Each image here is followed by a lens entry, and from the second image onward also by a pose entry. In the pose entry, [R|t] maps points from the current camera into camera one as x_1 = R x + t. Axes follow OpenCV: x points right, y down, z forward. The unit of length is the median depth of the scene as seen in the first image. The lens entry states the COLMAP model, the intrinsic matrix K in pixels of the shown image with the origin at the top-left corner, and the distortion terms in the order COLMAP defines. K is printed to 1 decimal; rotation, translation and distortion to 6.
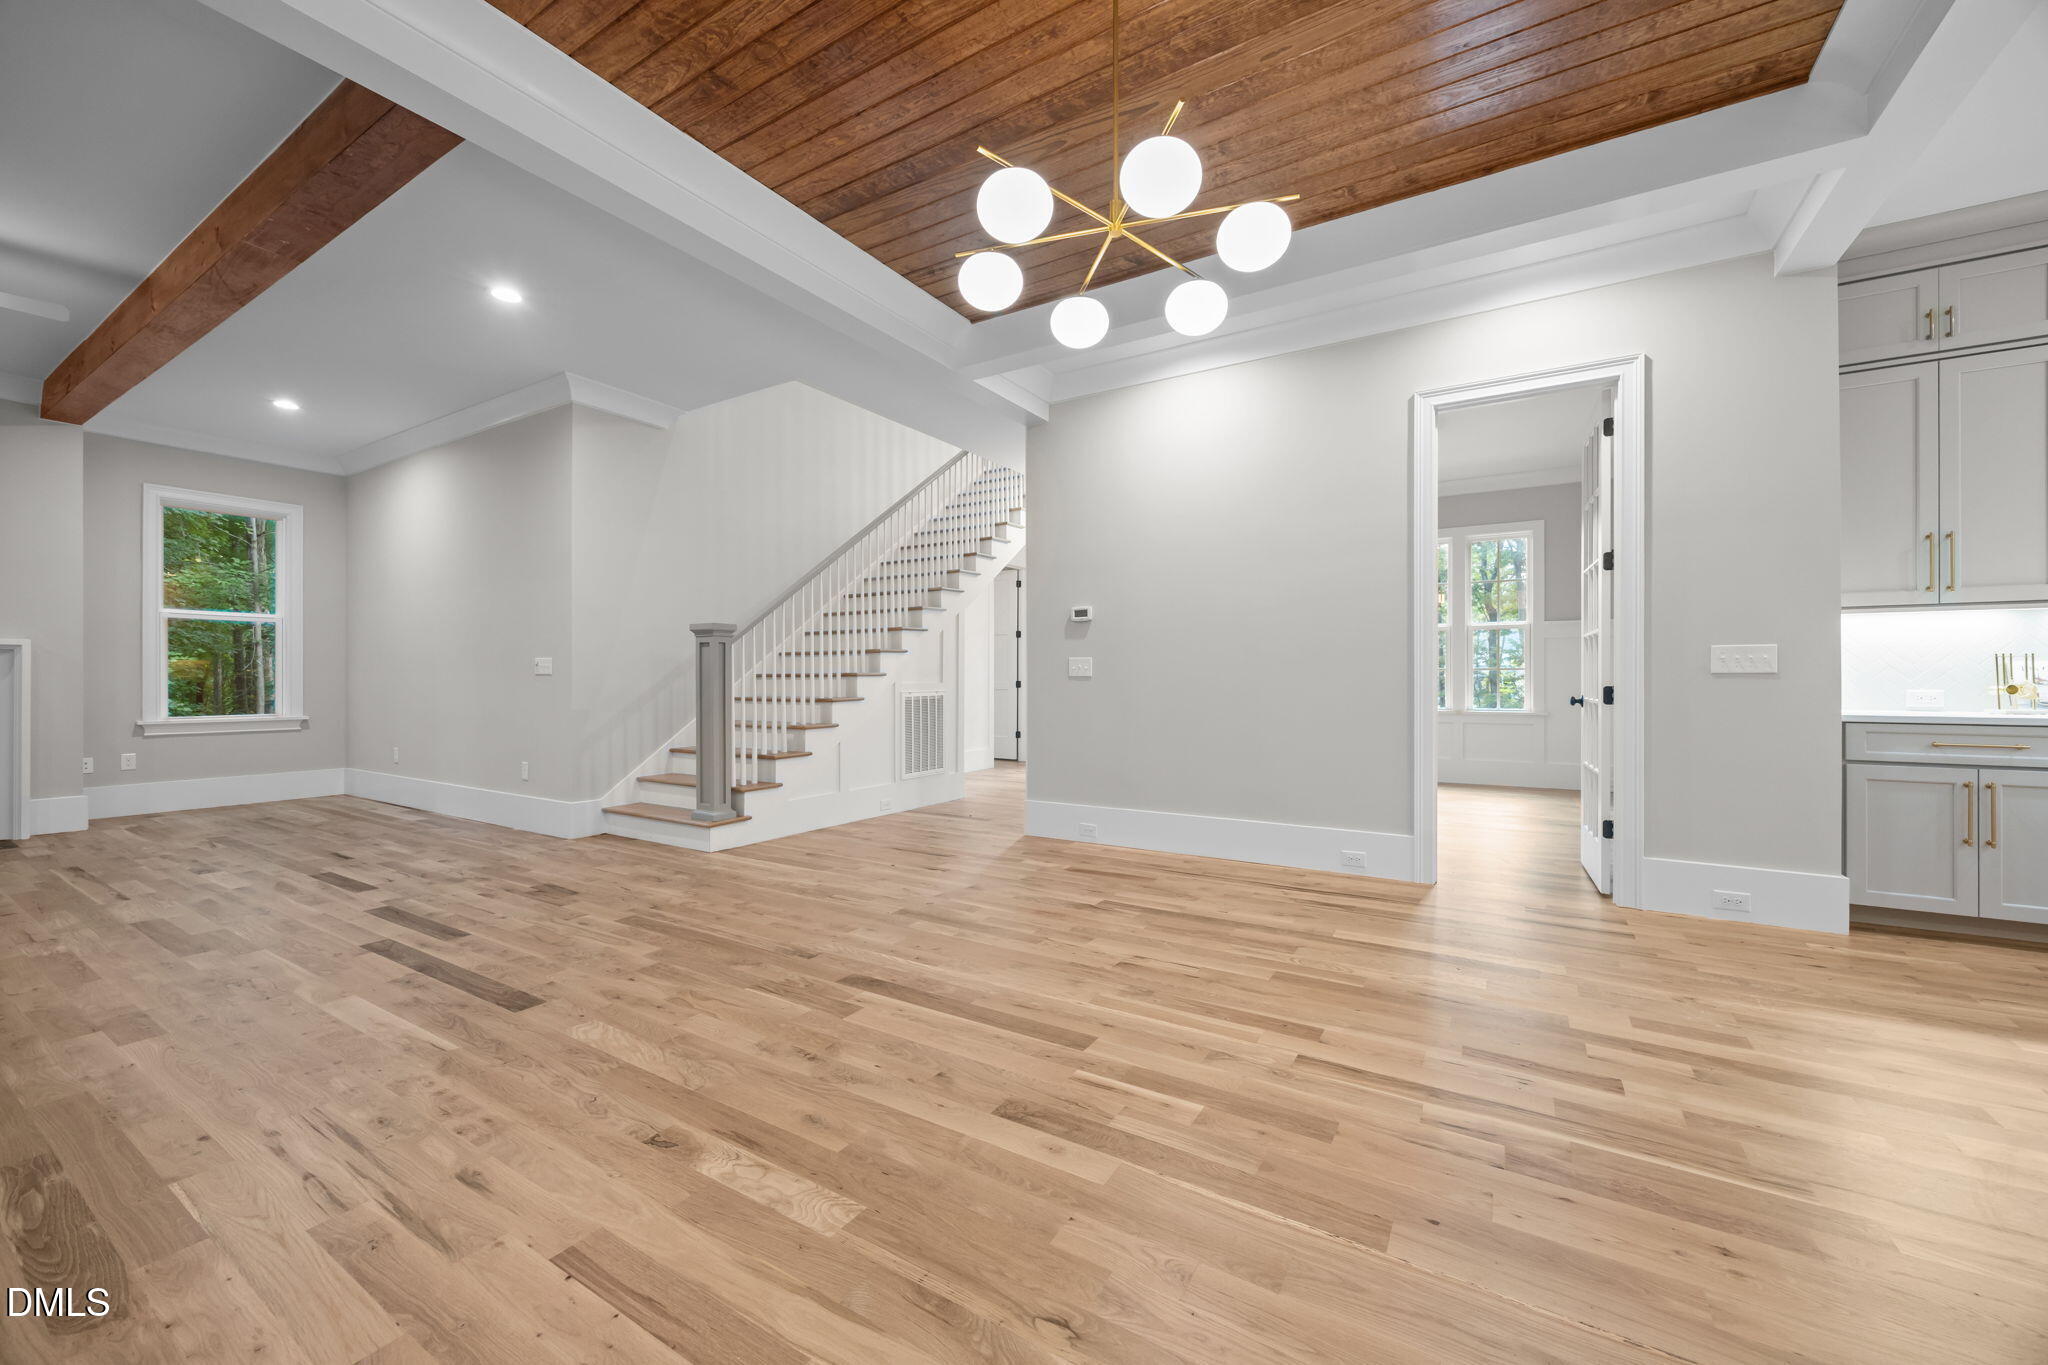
lens RADIAL K [[778.4, 0, 1017.8], [0, 778.4, 676.2], [0, 0, 1]] dist [-0.008147, 0.000281]
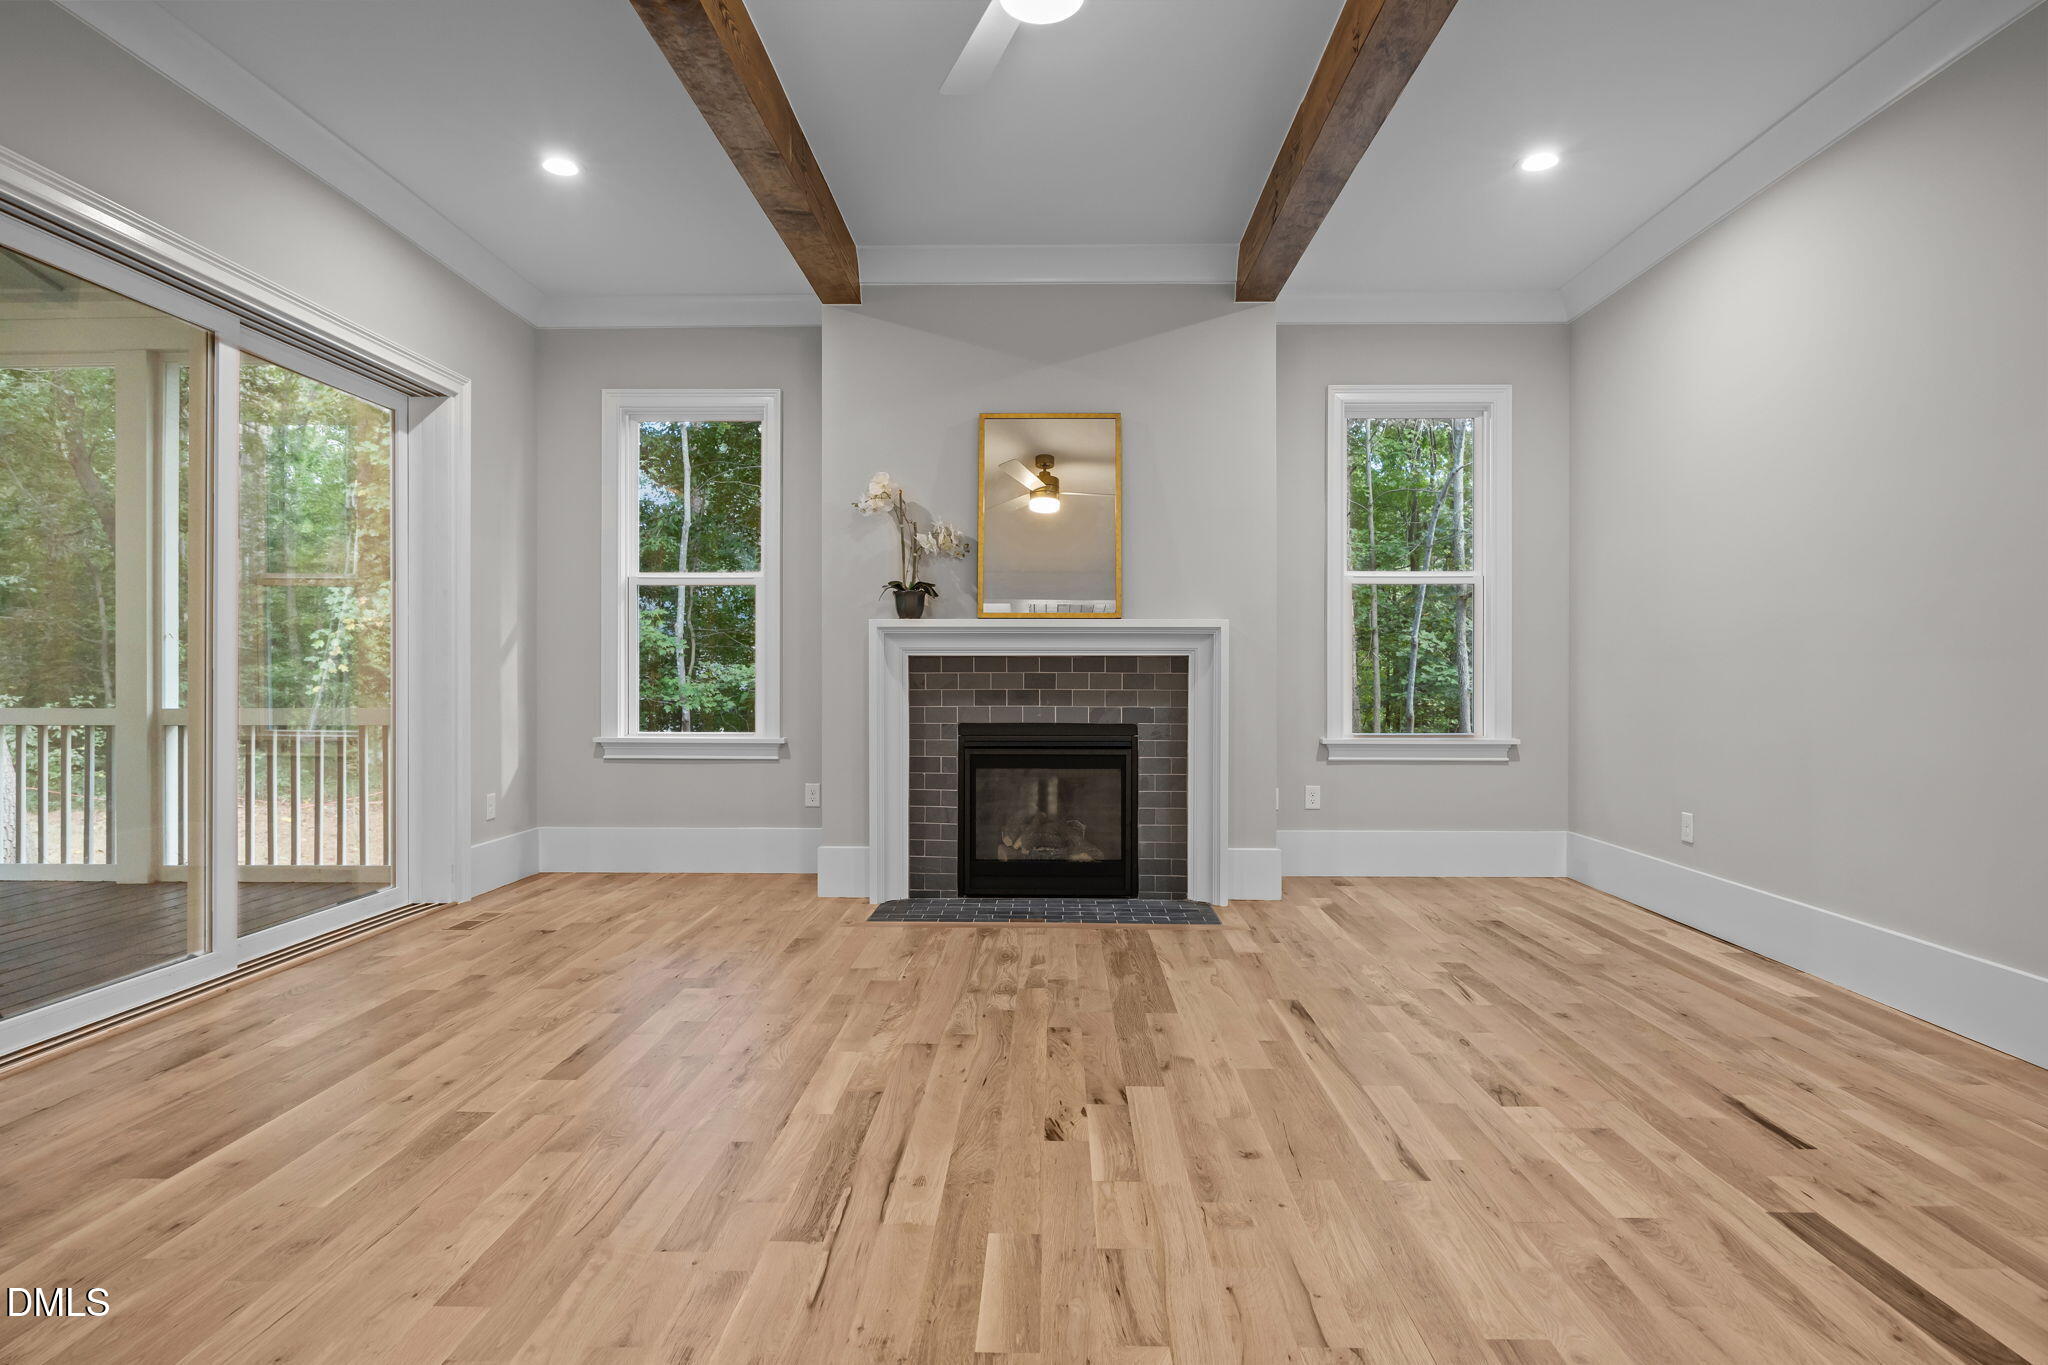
lens RADIAL K [[778.4, 0, 1026.5], [0, 778.4, 674.4], [0, 0, 1]] dist [-0.008147, 0.000281]
pose [[0.469852, 0.002245, -0.882742, -0.647276], [0.002732, 0.999988, 0.003997, -0.001929], [0.882741, -0.004290, 0.469841, 0.438506]]
